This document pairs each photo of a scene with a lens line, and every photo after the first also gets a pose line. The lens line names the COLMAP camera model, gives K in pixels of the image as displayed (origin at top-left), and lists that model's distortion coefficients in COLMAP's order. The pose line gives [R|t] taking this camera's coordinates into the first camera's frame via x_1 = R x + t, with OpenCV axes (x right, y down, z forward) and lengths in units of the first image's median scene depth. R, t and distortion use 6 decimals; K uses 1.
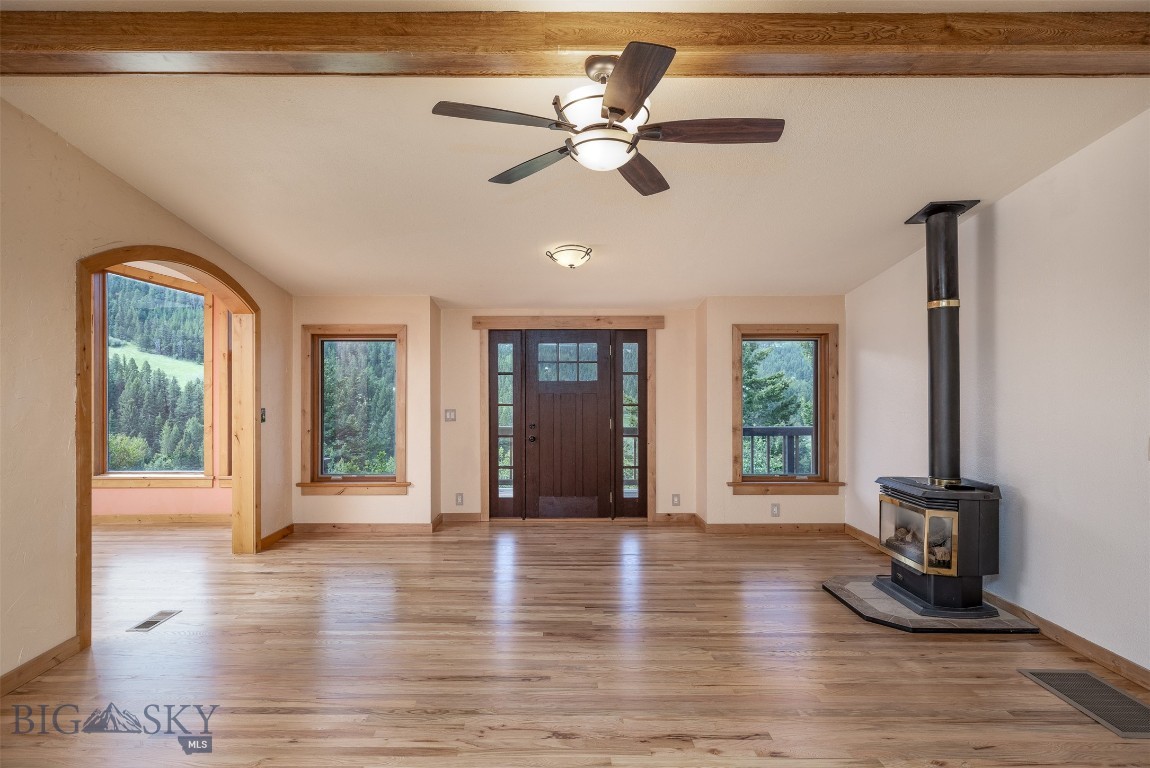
lens RADIAL K [[549.4, 0, 573.3], [0, 549.4, 384.5], [0, 0, 1]] dist [-0.003400, 0.002616]
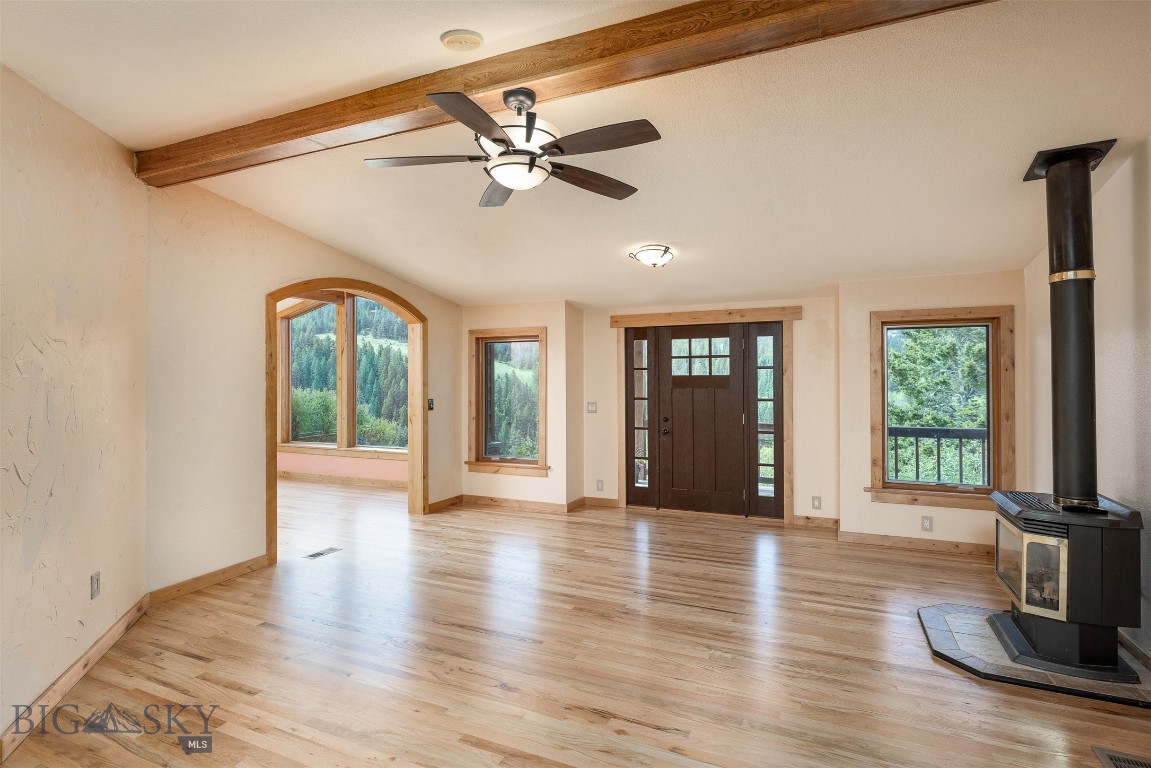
lens RADIAL K [[549.8, 0, 622.2], [0, 549.8, 375.9], [0, 0, 1]] dist [-0.003400, 0.002616]
pose [[0.922403, -0.004619, -0.386201, 0.320200], [0.002191, 0.999975, -0.006725, 0.000724], [0.386222, 0.005357, 0.922390, 0.018717]]
